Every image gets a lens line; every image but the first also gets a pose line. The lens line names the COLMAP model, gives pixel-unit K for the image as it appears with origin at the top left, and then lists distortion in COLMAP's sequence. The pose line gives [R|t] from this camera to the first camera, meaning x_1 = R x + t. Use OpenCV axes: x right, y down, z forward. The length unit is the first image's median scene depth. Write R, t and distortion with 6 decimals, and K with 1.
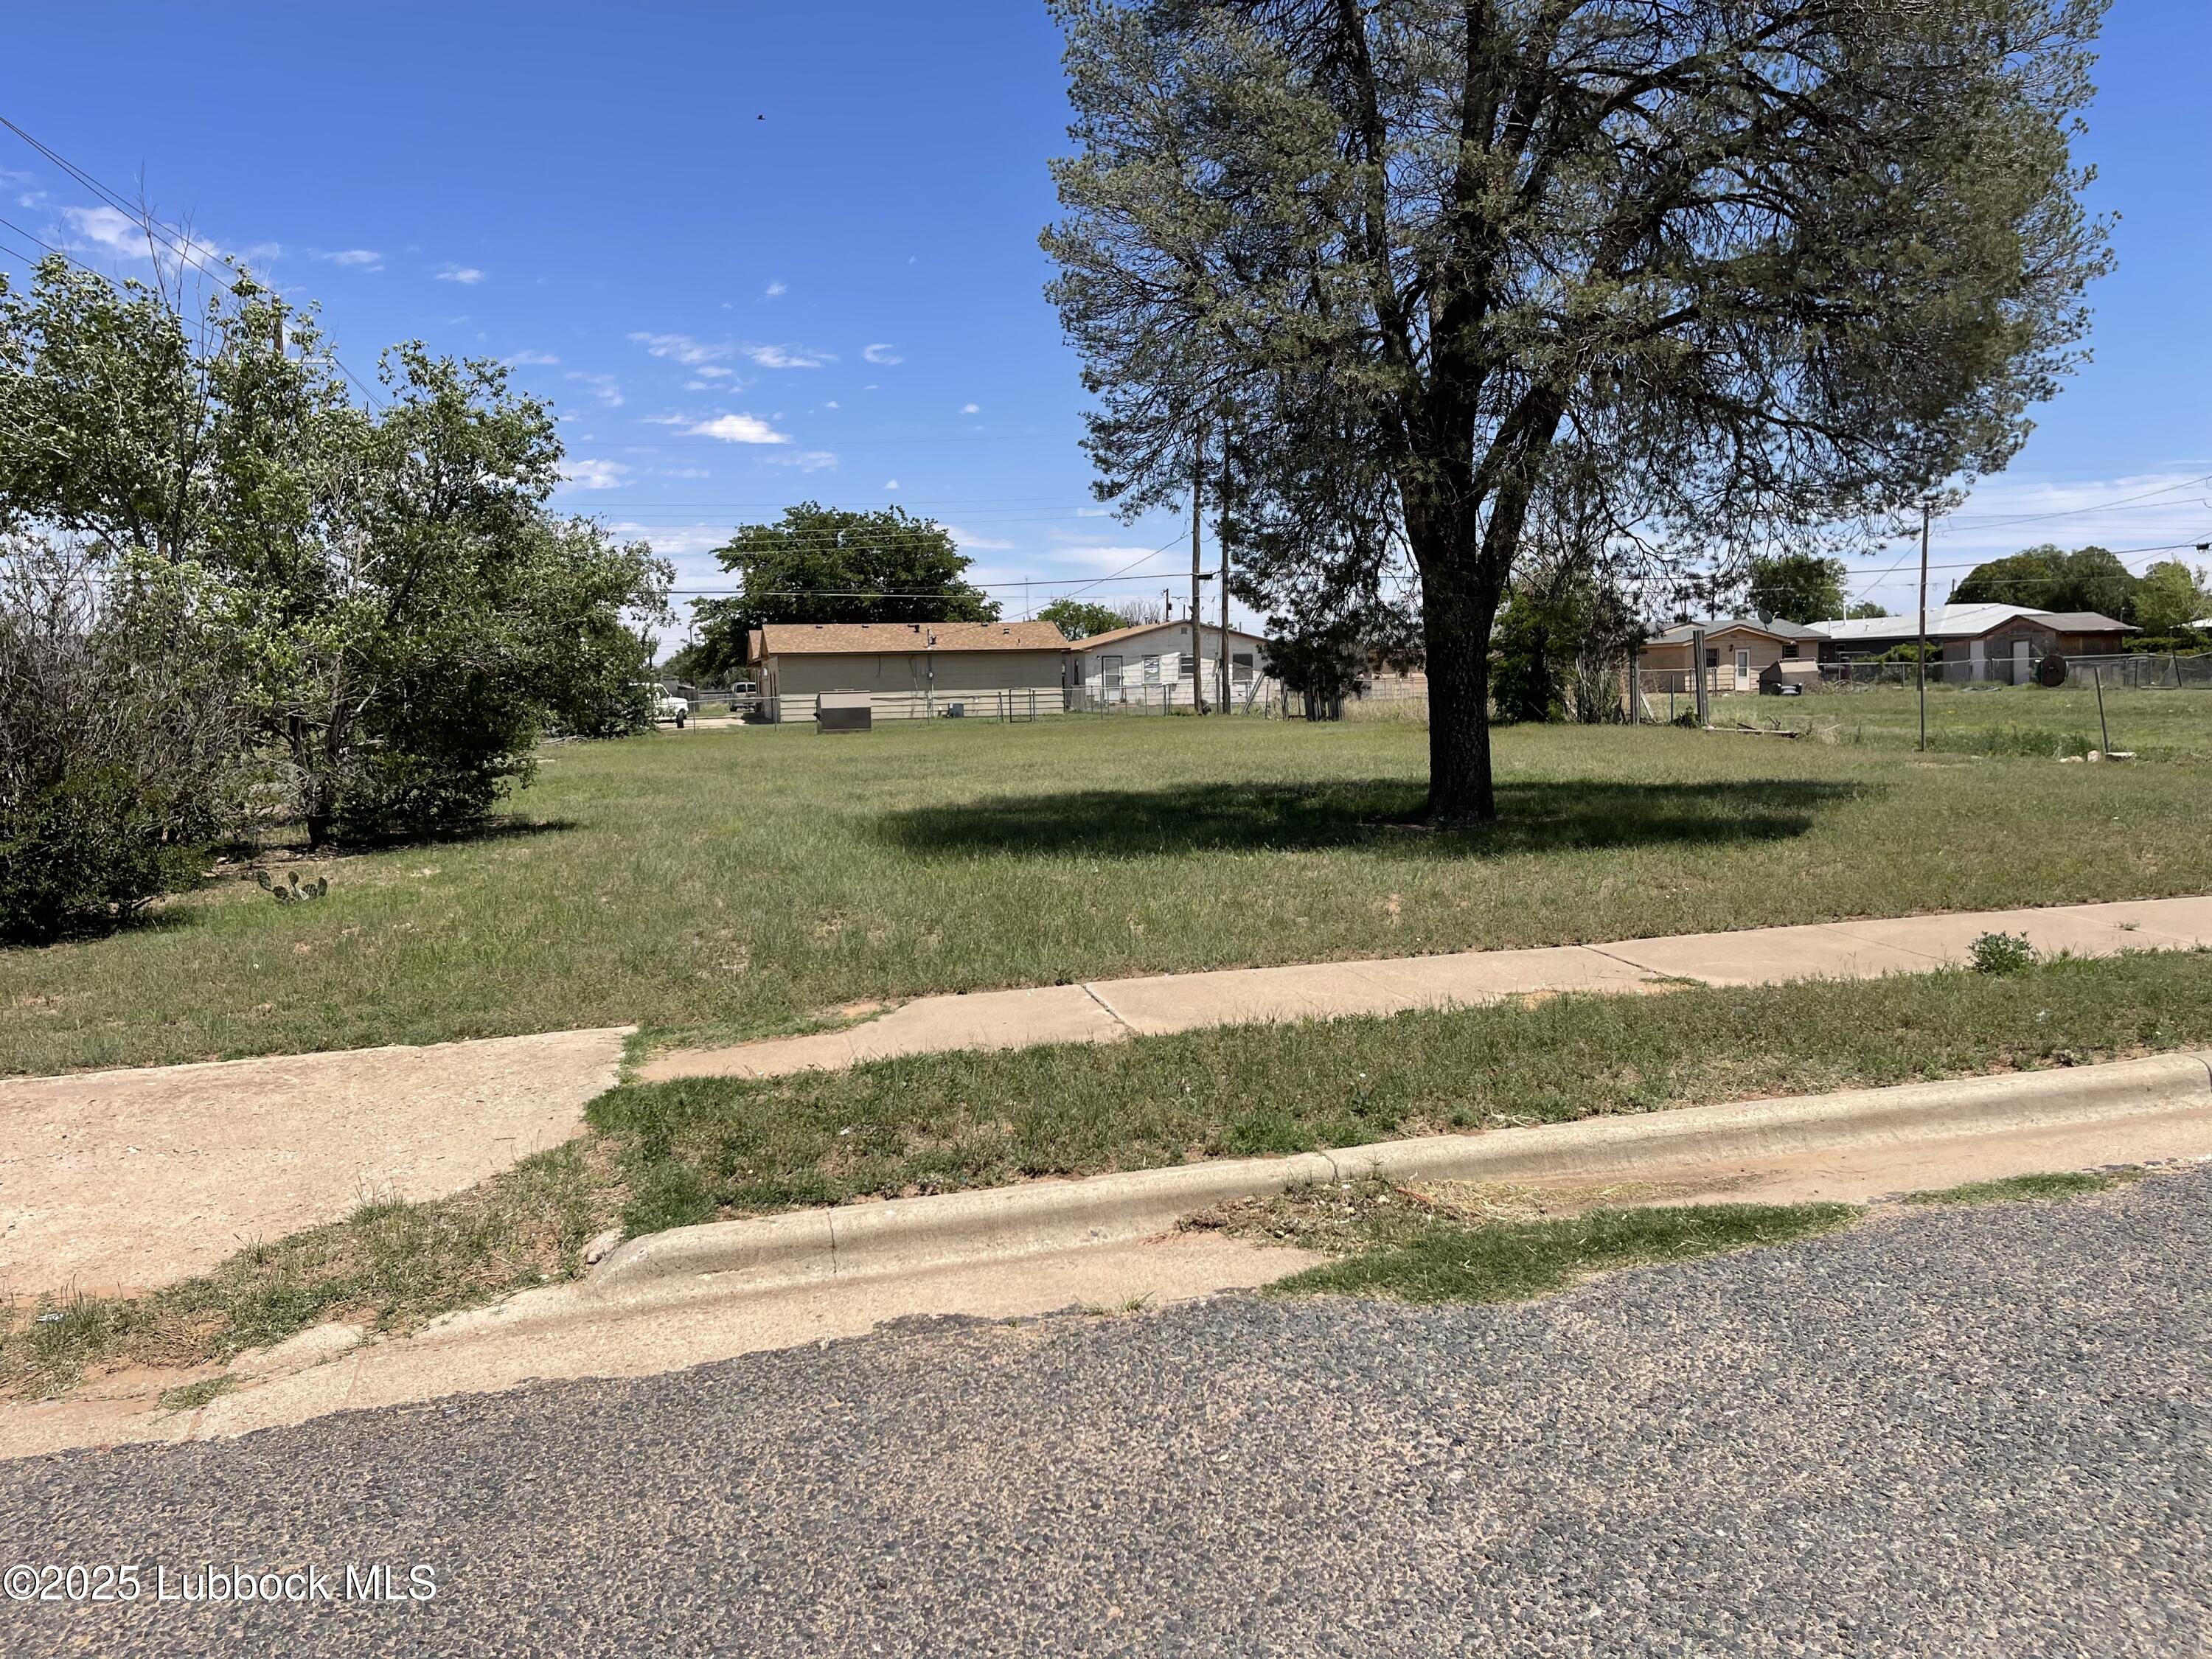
lens RADIAL K [[1617.5, 0, 1106.0], [0, 1617.5, 829.5], [0, 0, 1]] dist [0.048137, -0.096692]
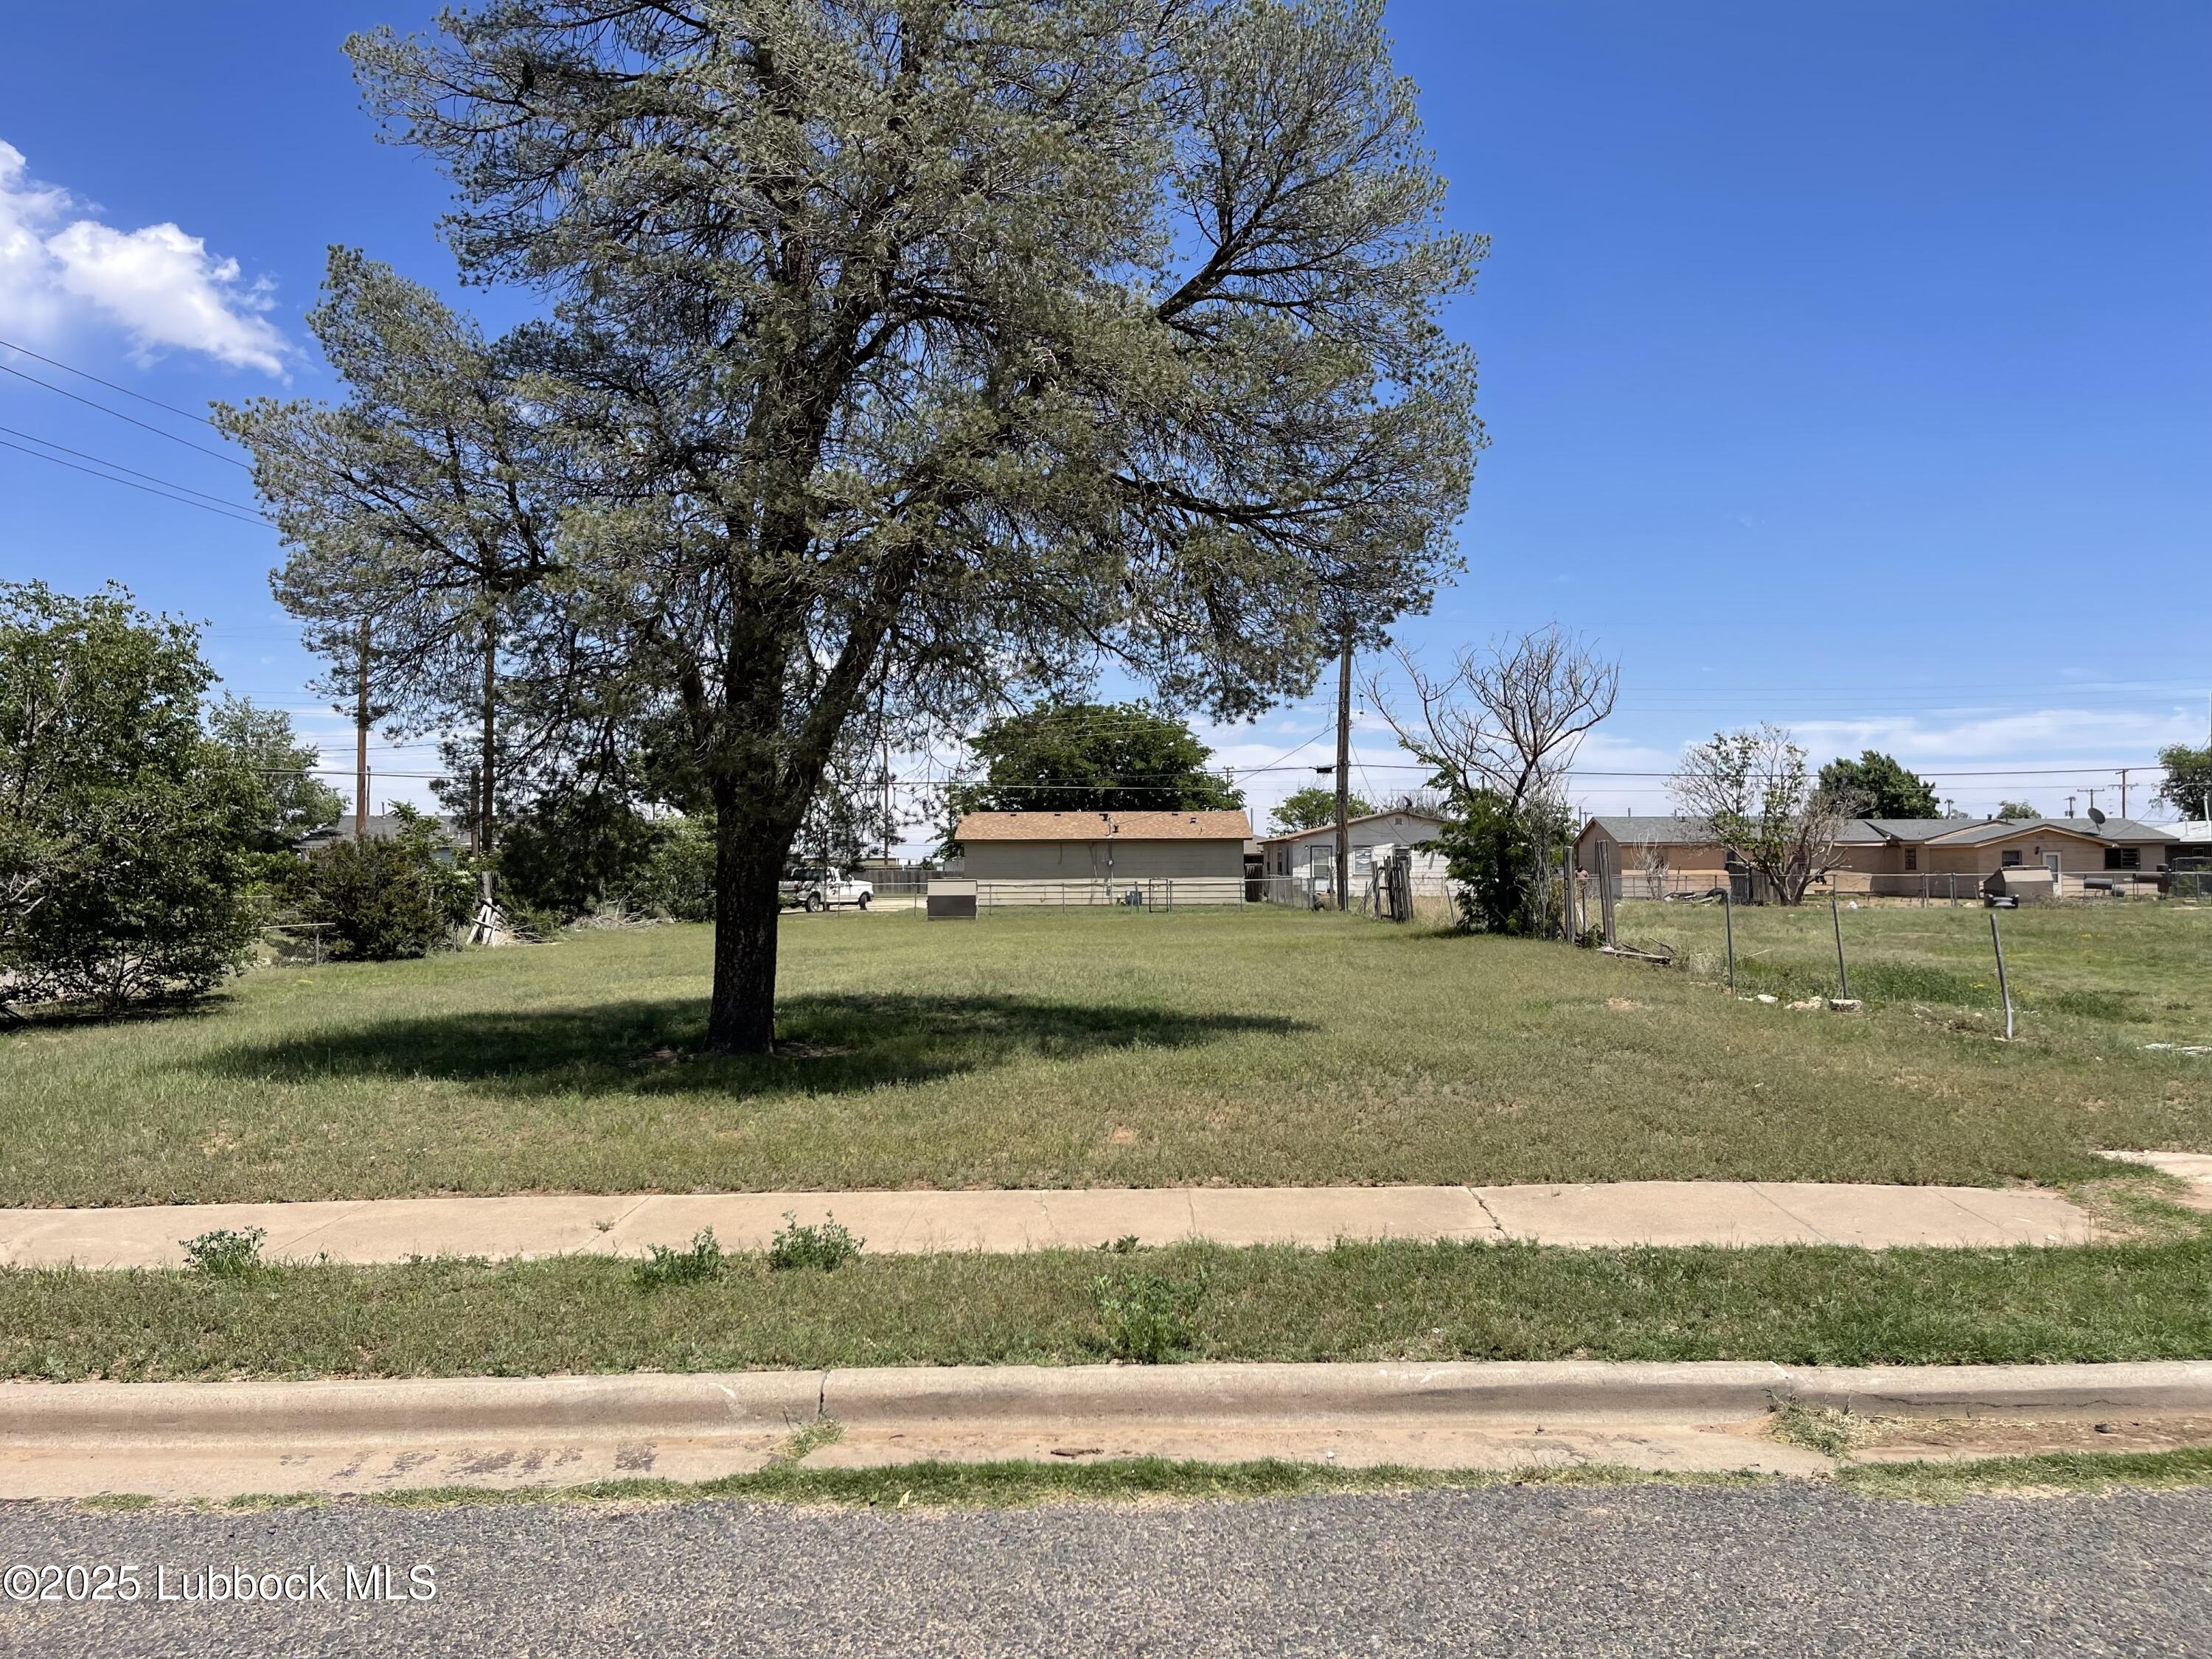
lens RADIAL K [[1614.2, 0, 1106.0], [0, 1614.2, 829.5], [0, 0, 1]] dist [0.043491, -0.045135]
pose [[0.970777, 0.011822, -0.239694, 0.136253], [-0.038903, 0.993328, -0.108565, -0.007576], [0.236811, 0.114717, 0.964759, 0.033055]]
